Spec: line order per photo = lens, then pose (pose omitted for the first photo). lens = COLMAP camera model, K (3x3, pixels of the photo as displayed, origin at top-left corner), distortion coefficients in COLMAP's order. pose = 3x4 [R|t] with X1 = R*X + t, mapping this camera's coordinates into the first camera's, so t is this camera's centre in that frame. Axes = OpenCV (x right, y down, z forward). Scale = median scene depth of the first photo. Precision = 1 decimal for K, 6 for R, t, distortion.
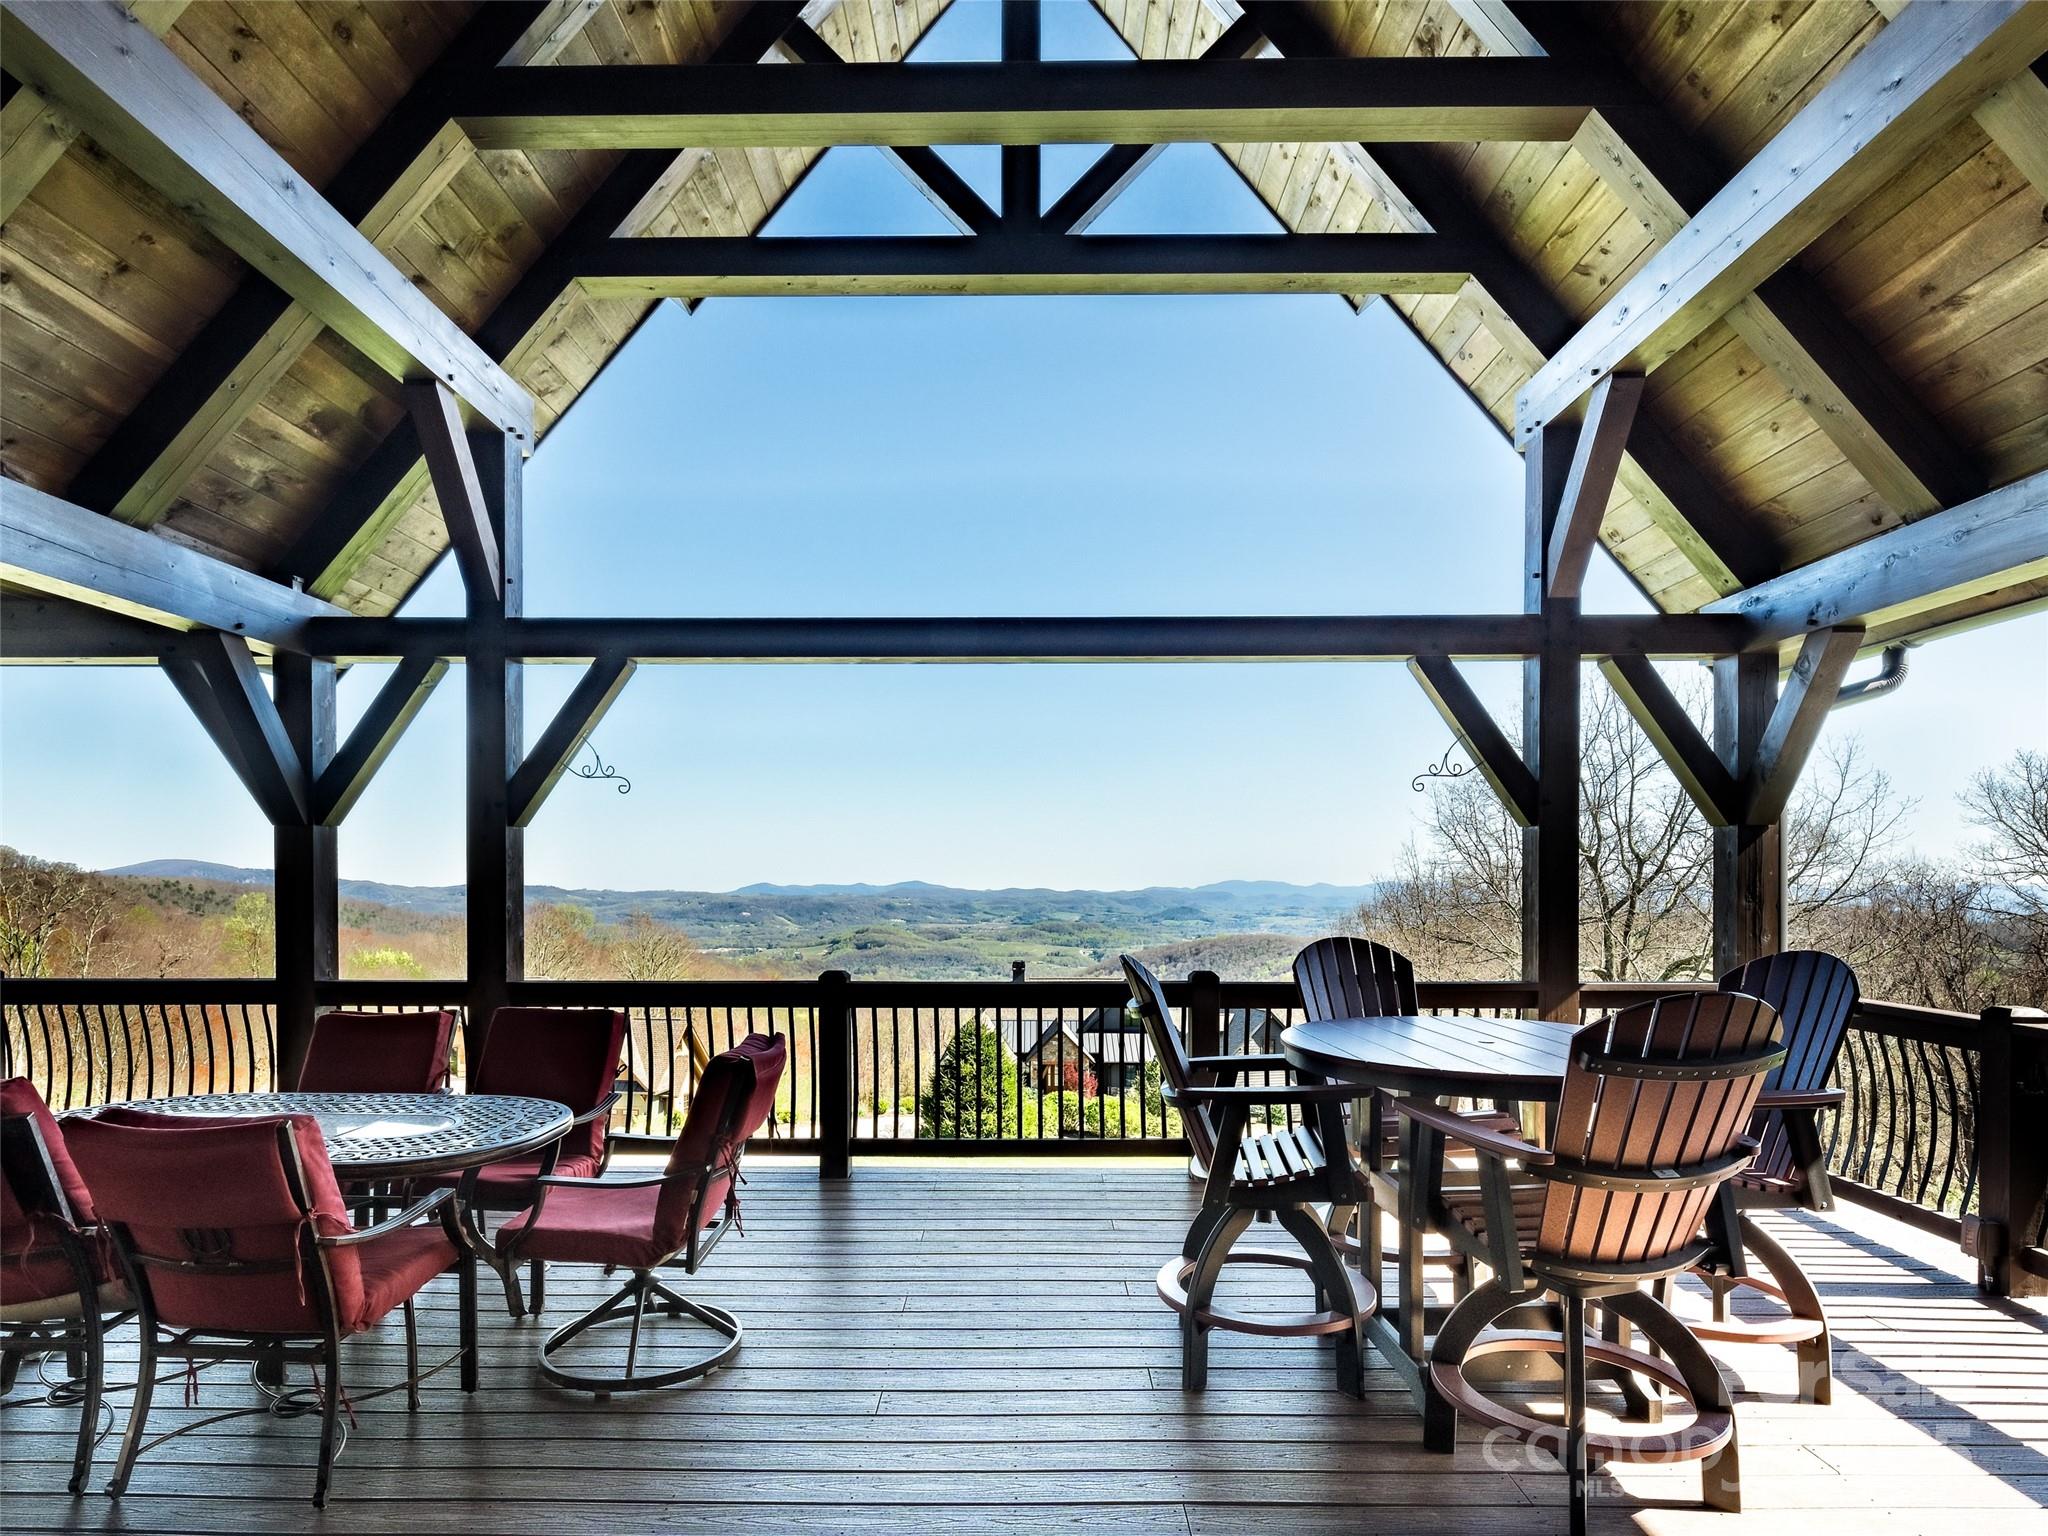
lens RADIAL K [[1136.4, 0, 977.1], [0, 1136.4, 863.4], [0, 0, 1]] dist [0.022210, -0.009637]
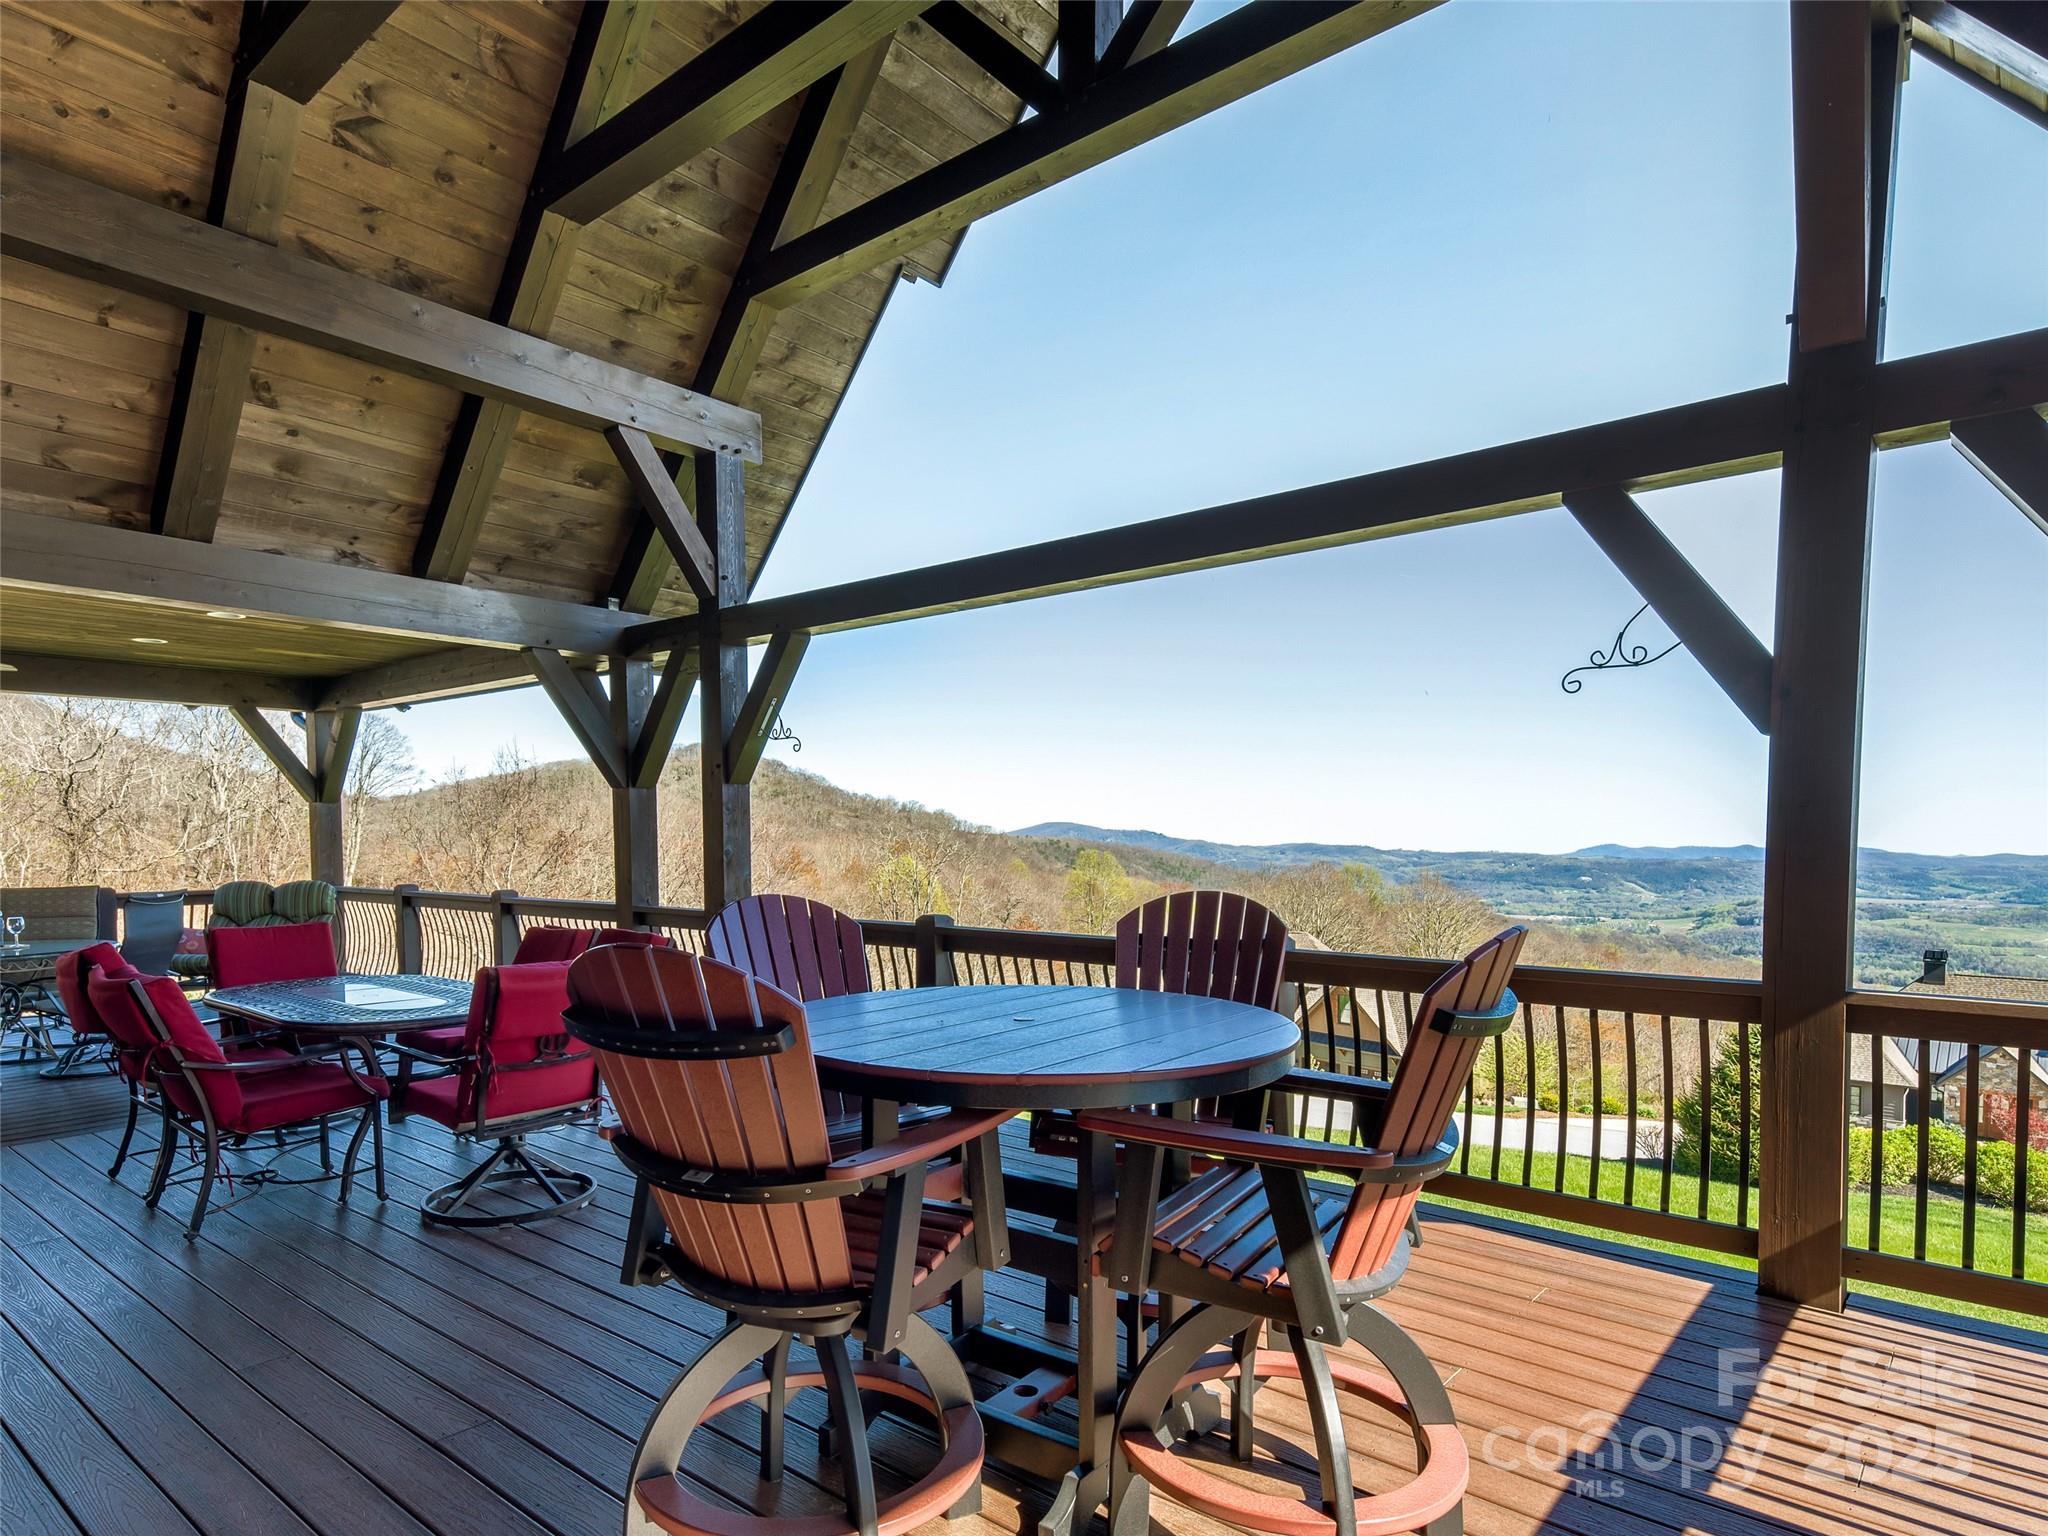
lens RADIAL K [[1136.4, 0, 966.9], [0, 1136.4, 872.9], [0, 0, 1]] dist [0.022210, -0.009637]
pose [[0.764125, 0.022122, -0.644689, 0.483676], [0.005753, 0.999138, 0.041104, 0.010811], [0.645043, -0.035117, 0.763339, 0.217437]]
